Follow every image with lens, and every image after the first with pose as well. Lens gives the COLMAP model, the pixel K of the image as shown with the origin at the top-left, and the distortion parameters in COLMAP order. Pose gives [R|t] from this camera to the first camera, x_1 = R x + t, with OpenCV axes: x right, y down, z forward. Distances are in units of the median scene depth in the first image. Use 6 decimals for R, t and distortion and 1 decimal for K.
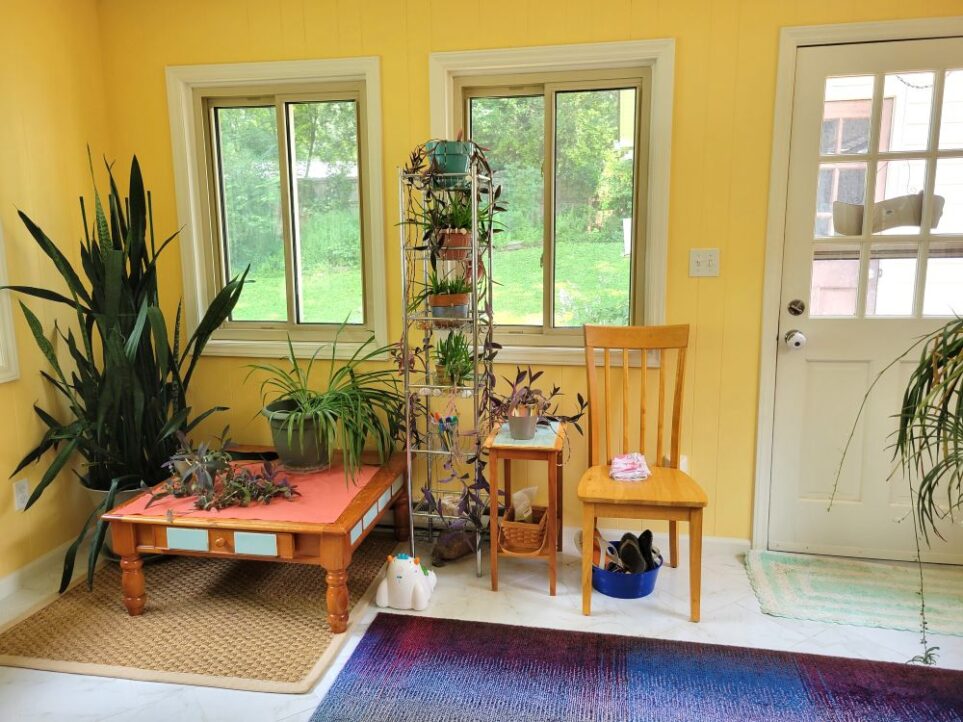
lens RADIAL K [[767.0, 0, 482.8], [0, 767.0, 358.2], [0, 0, 1]] dist [0.062074, 0.004392]
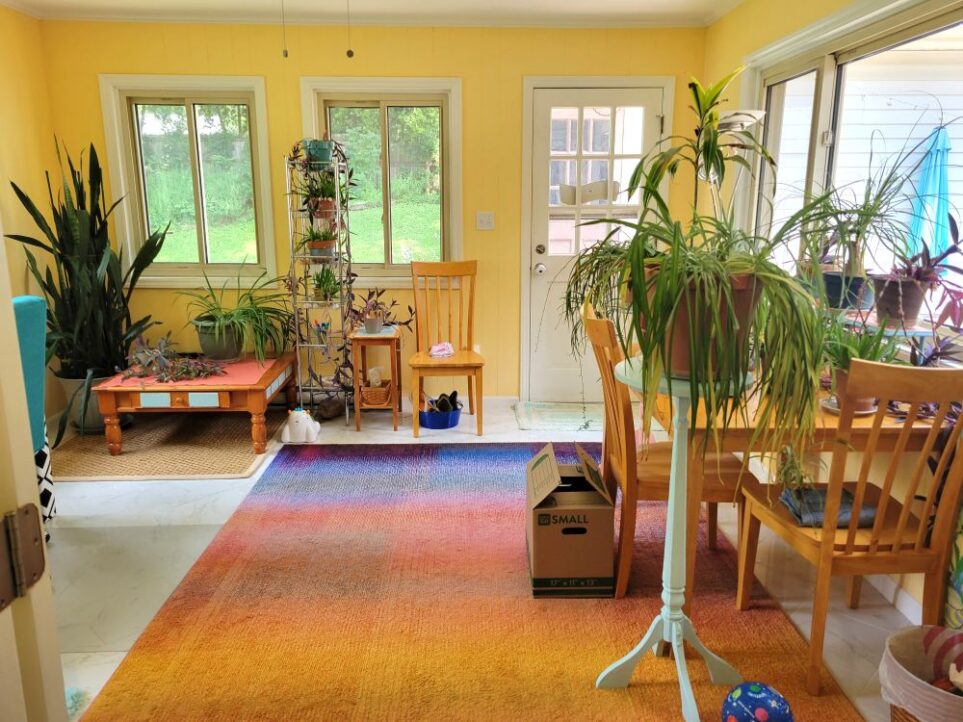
lens RADIAL K [[767.0, 0, 482.2], [0, 767.0, 358.6], [0, 0, 1]] dist [0.062074, 0.004392]
pose [[0.980271, -0.033969, 0.194719, -0.036313], [0.024093, 0.998311, 0.052866, 0.075109], [-0.196186, -0.047131, 0.979433, -0.560395]]
